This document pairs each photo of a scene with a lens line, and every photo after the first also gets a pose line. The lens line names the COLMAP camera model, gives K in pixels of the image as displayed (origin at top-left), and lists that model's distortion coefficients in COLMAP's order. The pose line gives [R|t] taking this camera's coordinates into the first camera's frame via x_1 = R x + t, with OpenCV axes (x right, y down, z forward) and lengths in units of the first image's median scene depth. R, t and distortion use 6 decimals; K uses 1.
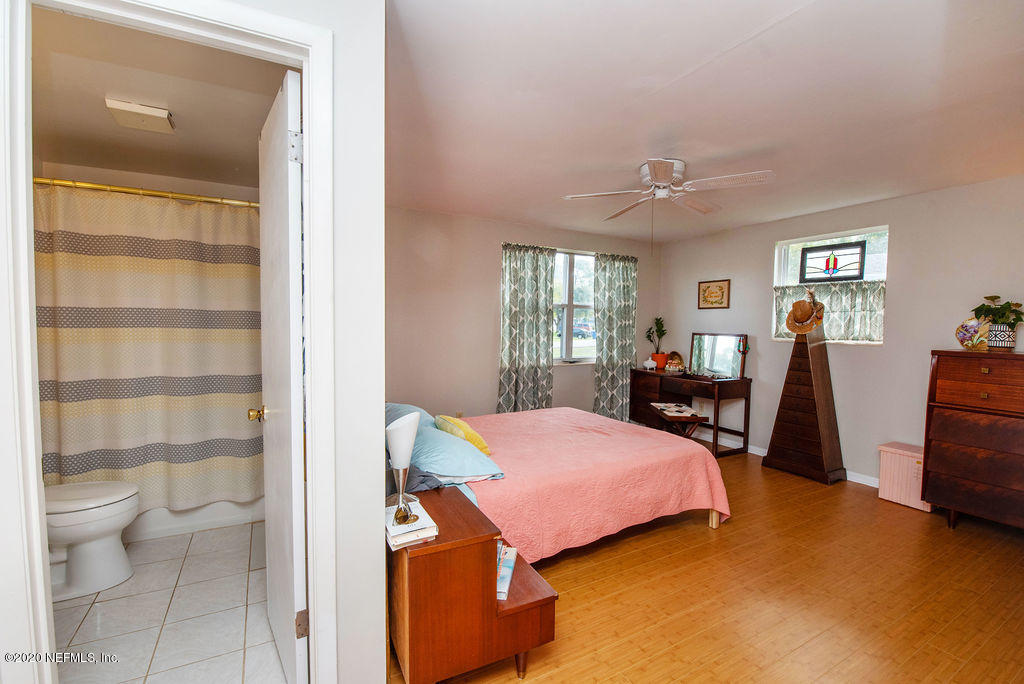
lens RADIAL K [[440.5, 0, 507.4], [0, 440.5, 342.7], [0, 0, 1]] dist [-0.013803, -0.003179]
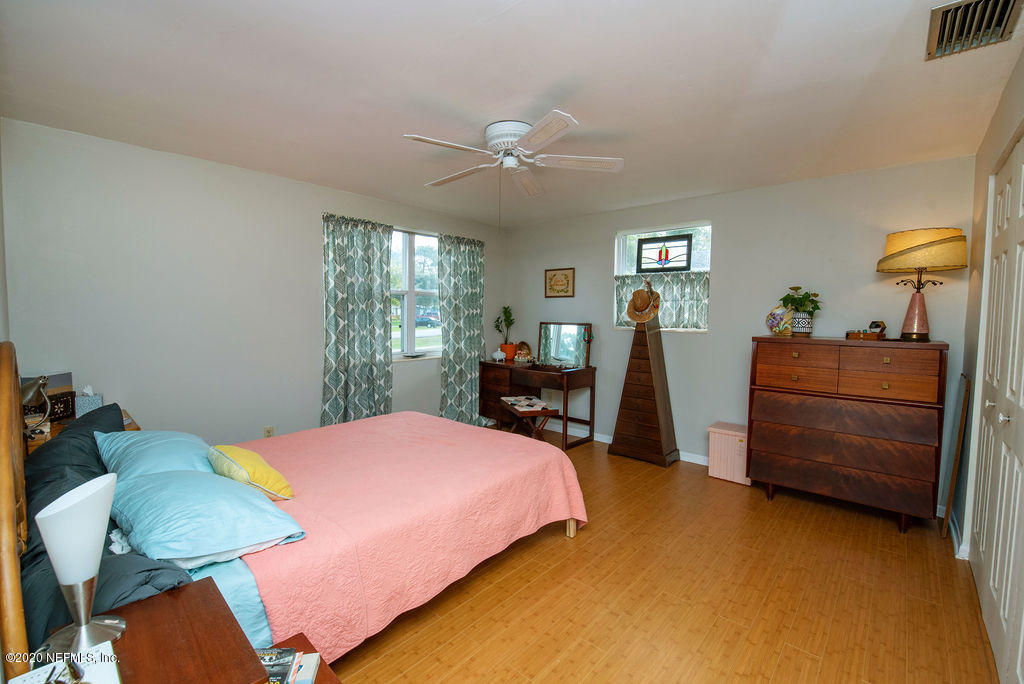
lens RADIAL K [[440.5, 0, 514.3], [0, 440.5, 337.3], [0, 0, 1]] dist [-0.013803, -0.003179]
pose [[0.938171, -0.022599, 0.345433, 0.038000], [0.018096, 0.999704, 0.016254, -0.006981], [-0.345698, -0.008998, 0.938303, 0.133102]]
